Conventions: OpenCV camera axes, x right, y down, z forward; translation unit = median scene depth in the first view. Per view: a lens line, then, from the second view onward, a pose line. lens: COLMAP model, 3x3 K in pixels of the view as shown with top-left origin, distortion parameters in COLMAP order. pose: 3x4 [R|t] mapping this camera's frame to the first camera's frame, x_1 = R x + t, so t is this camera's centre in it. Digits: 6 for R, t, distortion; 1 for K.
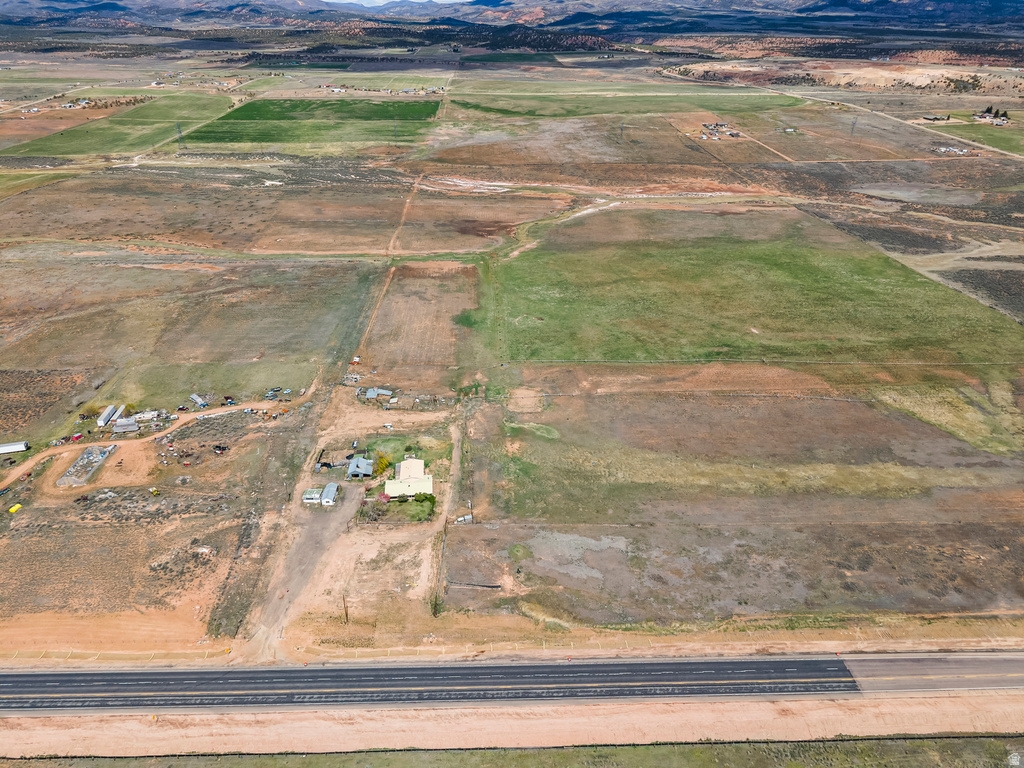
lens RADIAL K [[682.8, 0, 517.4], [0, 682.8, 391.2], [0, 0, 1]] dist [0.024929, -0.024440]
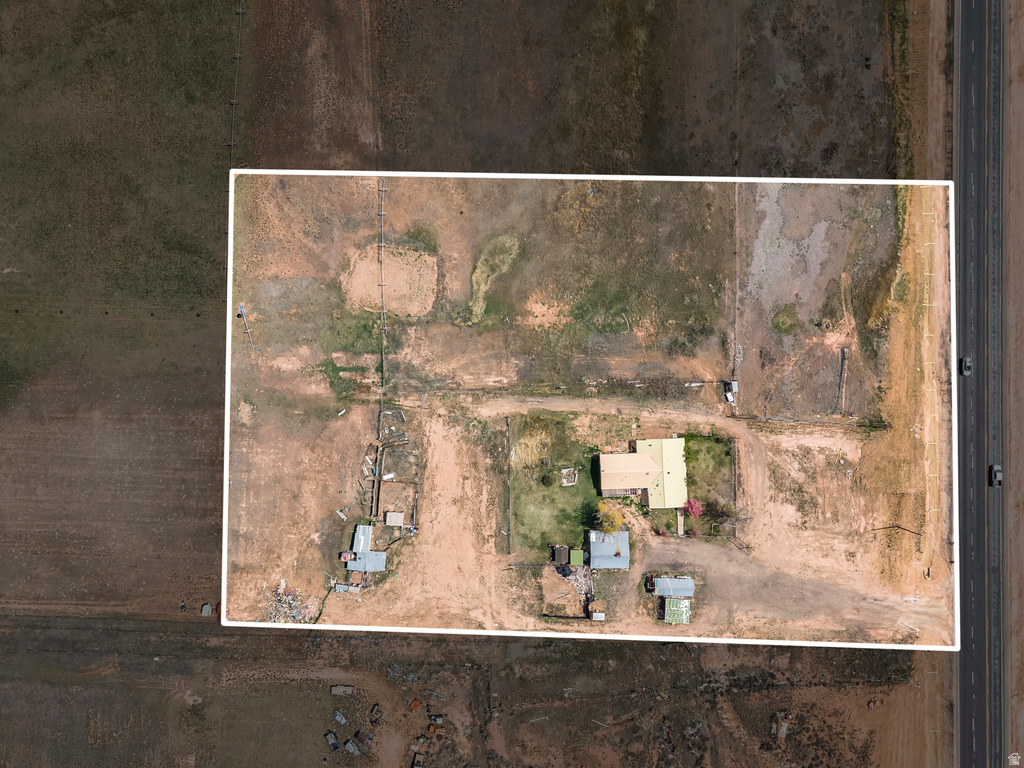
lens RADIAL K [[682.8, 0, 512.1], [0, 682.8, 386.4], [0, 0, 1]] dist [0.024929, -0.024440]
pose [[0.069707, -0.997558, 0.004398, -0.088860], [0.479345, 0.037362, 0.876831, -0.547071], [-0.874854, -0.059013, 0.480778, 0.832134]]
